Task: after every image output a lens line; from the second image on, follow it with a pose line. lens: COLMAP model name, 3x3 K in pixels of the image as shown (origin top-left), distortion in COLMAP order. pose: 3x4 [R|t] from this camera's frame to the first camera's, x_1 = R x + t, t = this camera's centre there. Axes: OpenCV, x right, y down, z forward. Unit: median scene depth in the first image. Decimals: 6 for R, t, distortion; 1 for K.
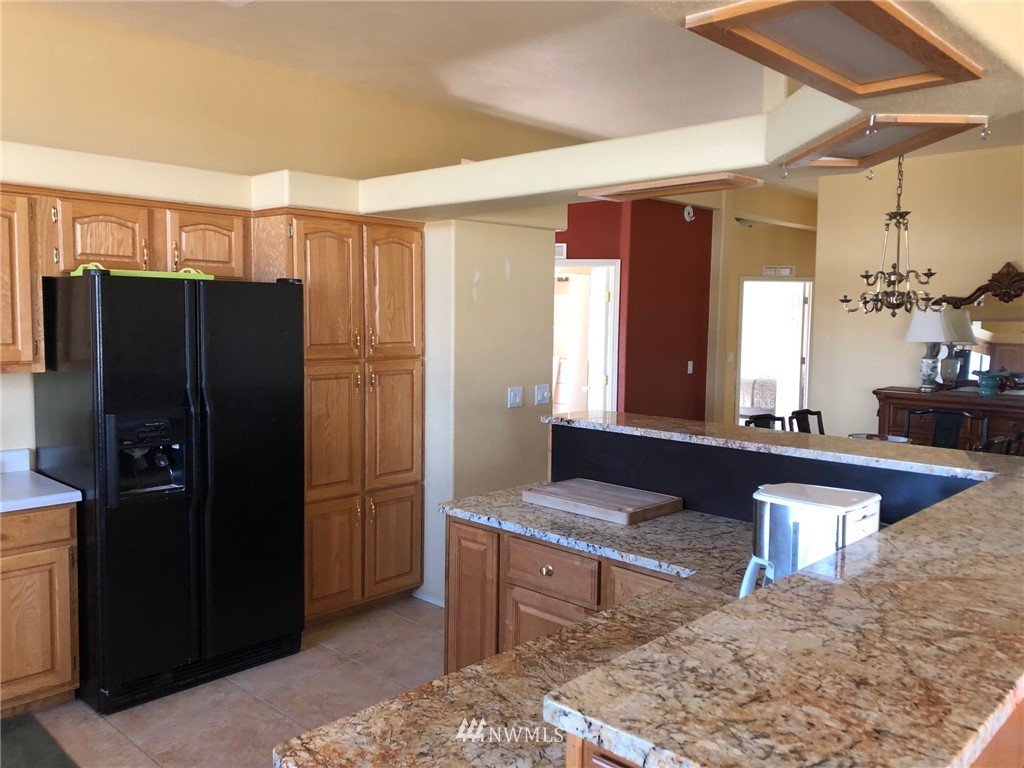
lens RADIAL K [[842.6, 0, 512.0], [0, 842.6, 384.0], [0, 0, 1]] dist [0.059496, -0.095756]
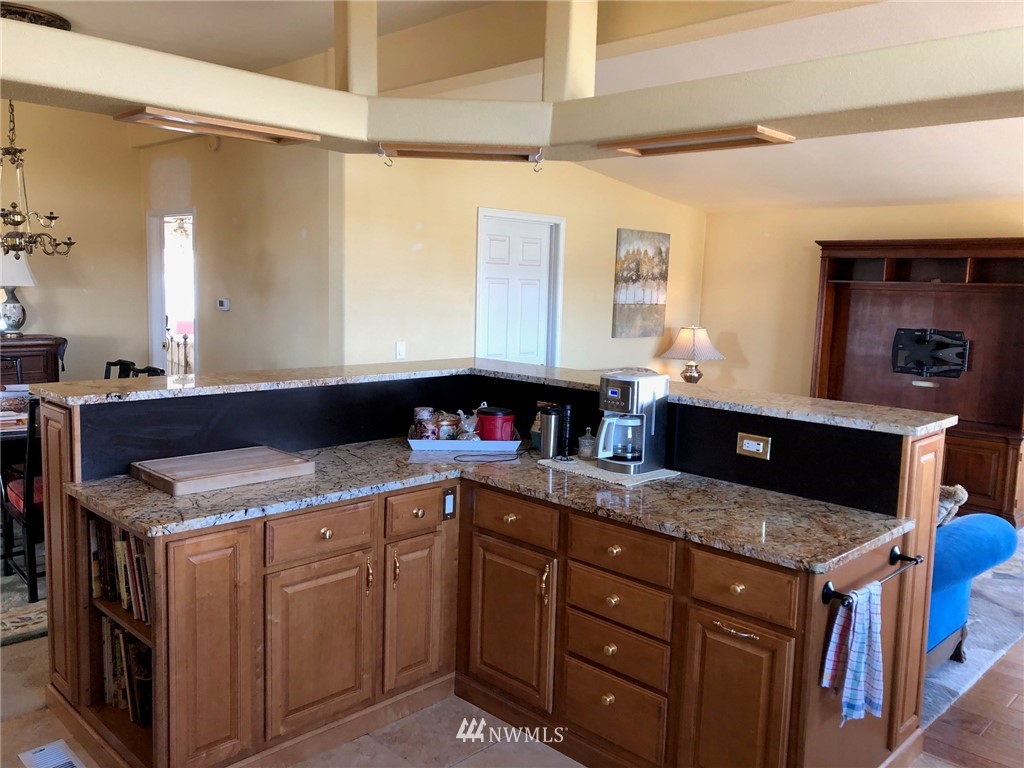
lens RADIAL K [[842.6, 0, 512.0], [0, 842.6, 384.0], [0, 0, 1]] dist [0.059496, -0.095756]
pose [[0.015503, -0.137350, 0.990401, -0.785360], [0.058800, 0.988931, 0.136226, -0.059085], [-0.998149, 0.056124, 0.023407, 0.670219]]
